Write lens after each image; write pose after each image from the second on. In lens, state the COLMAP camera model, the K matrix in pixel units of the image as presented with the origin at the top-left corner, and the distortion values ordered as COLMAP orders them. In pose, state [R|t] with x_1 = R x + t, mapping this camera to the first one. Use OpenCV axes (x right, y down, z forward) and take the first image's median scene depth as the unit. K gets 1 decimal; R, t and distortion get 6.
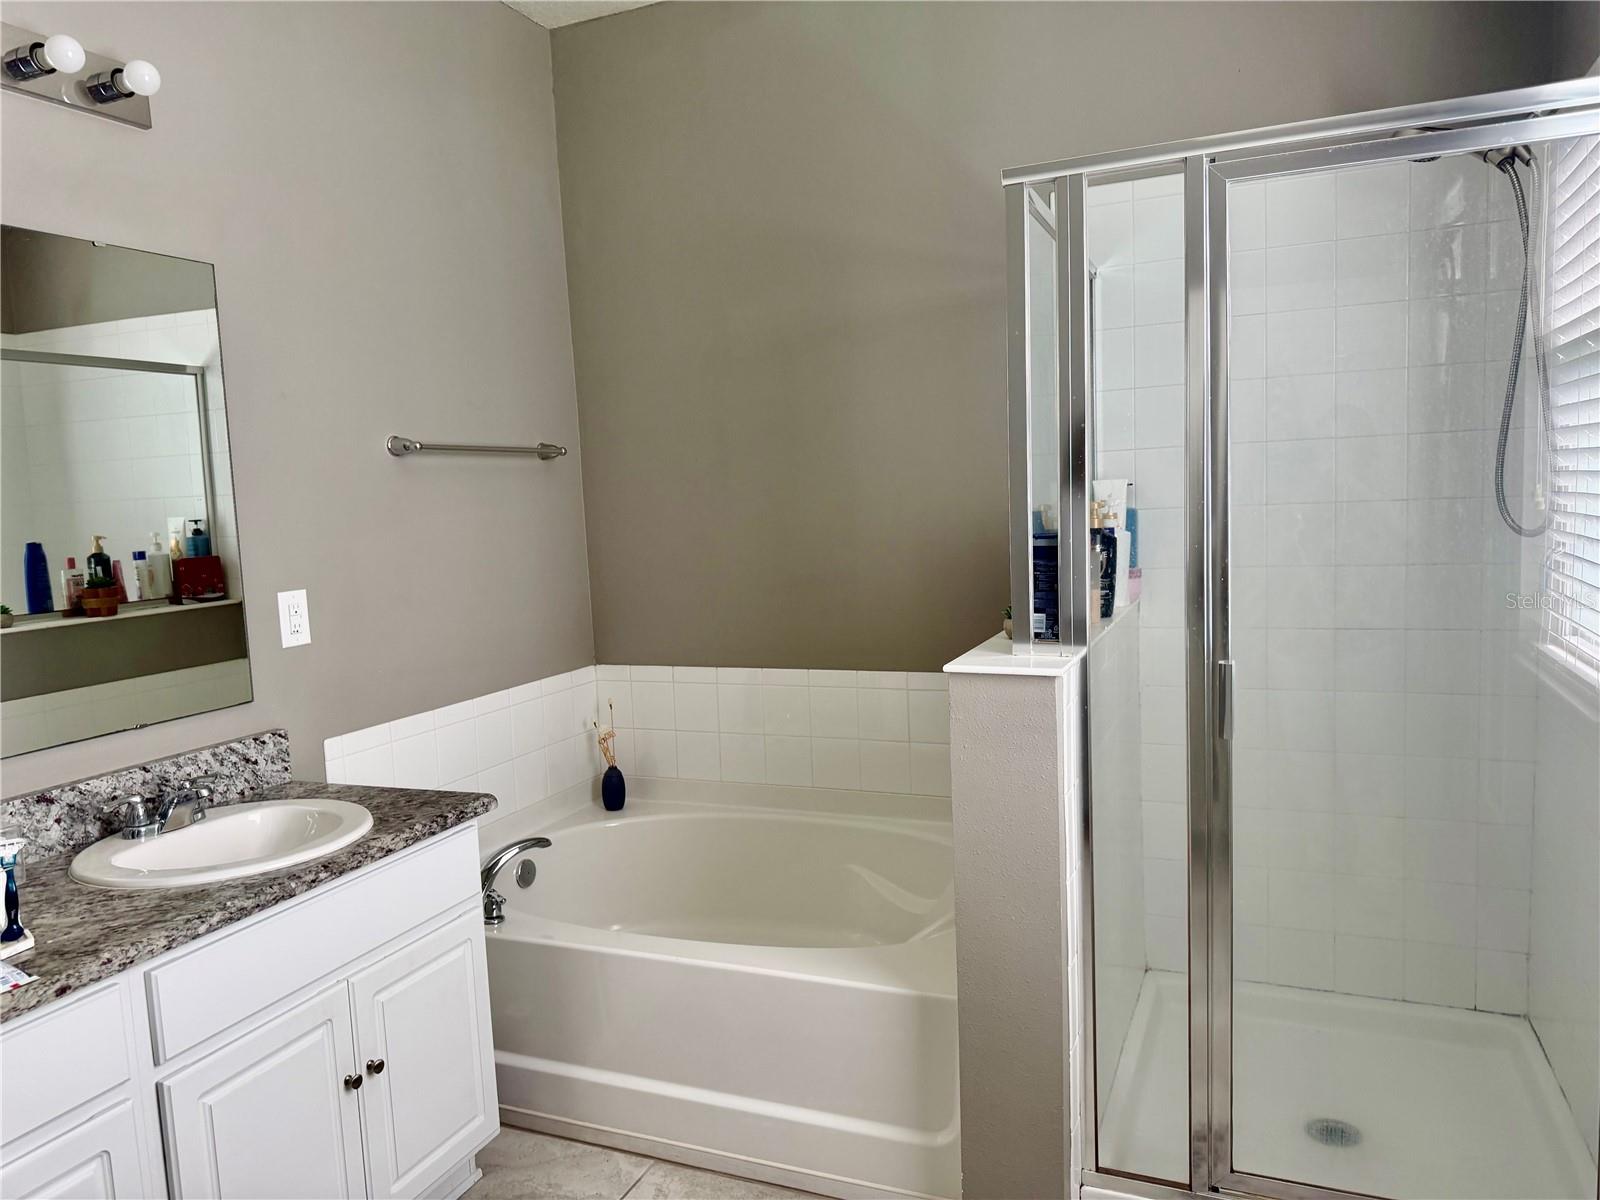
lens RADIAL K [[1115.7, 0, 800.0], [0, 1115.7, 600.0], [0, 0, 1]] dist [0.038667, -0.077629]
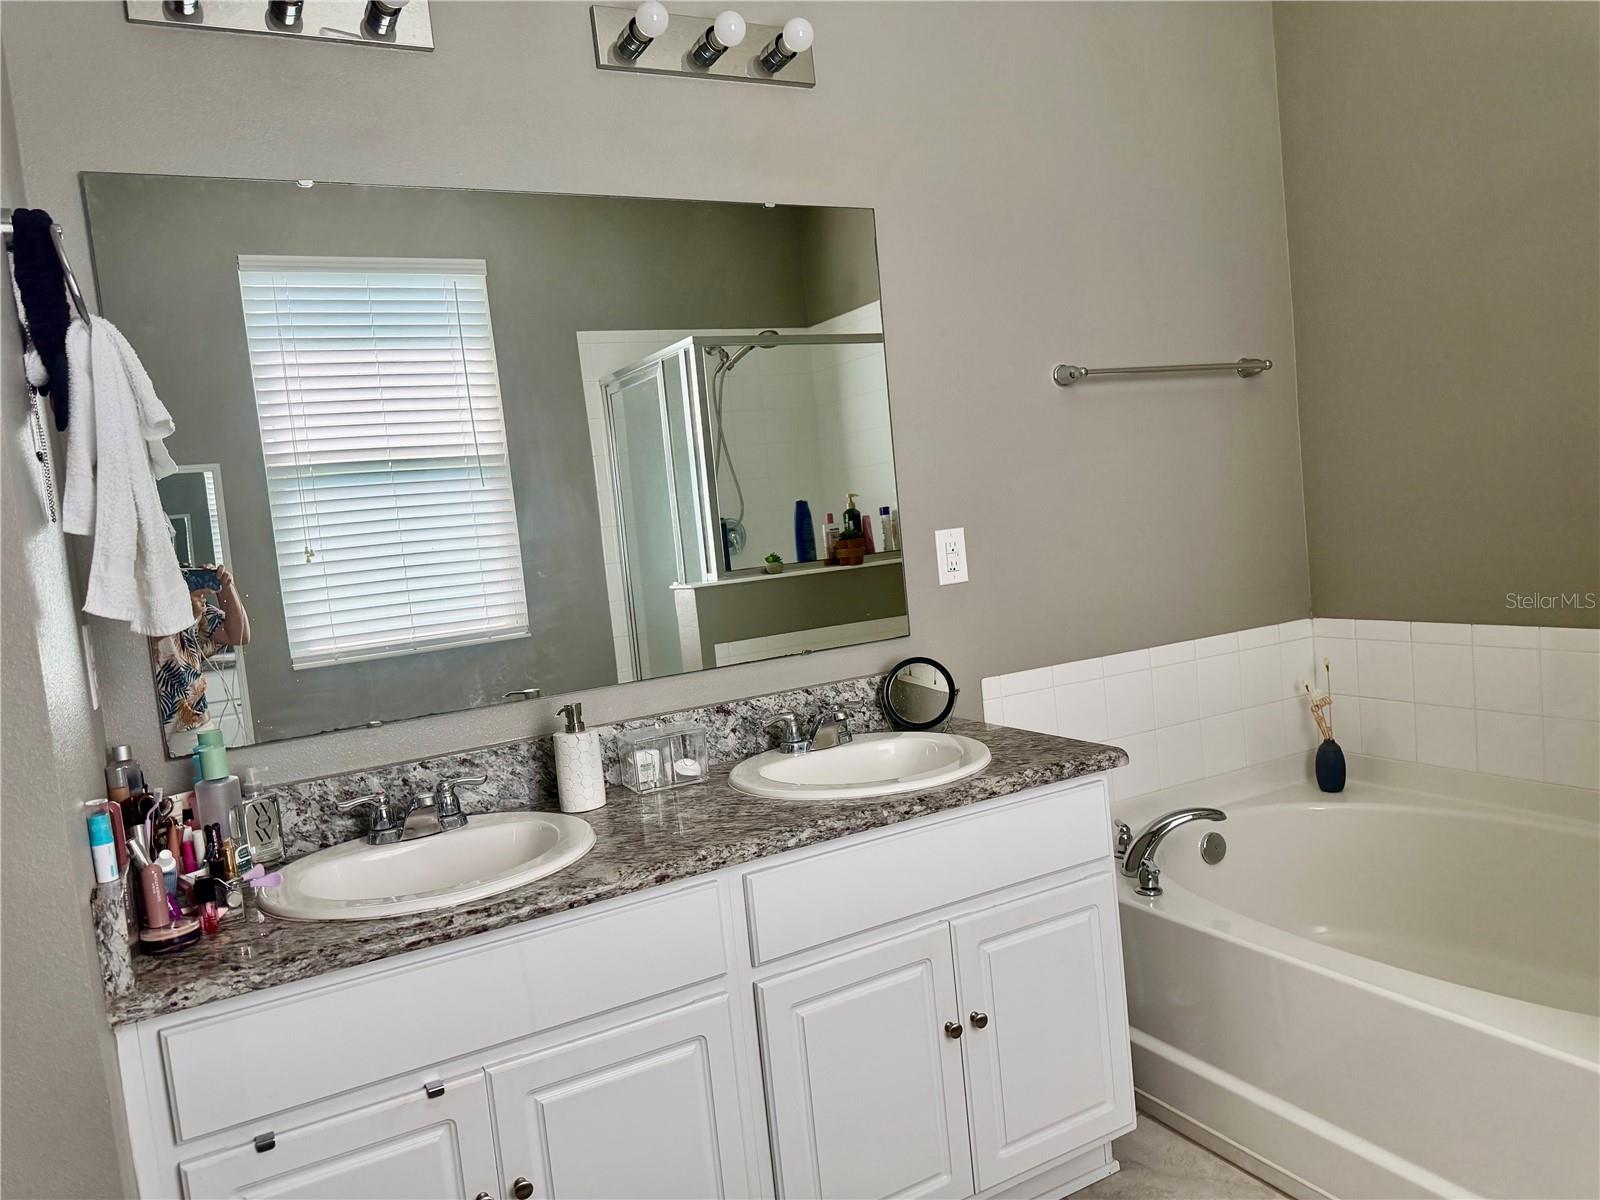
lens RADIAL K [[1115.7, 0, 800.0], [0, 1115.7, 600.0], [0, 0, 1]] dist [0.038667, -0.077629]
pose [[0.777743, 0.017421, -0.628341, 0.085486], [0.000980, 0.999581, 0.028928, 0.033059], [0.628582, -0.023115, 0.777400, 0.167087]]
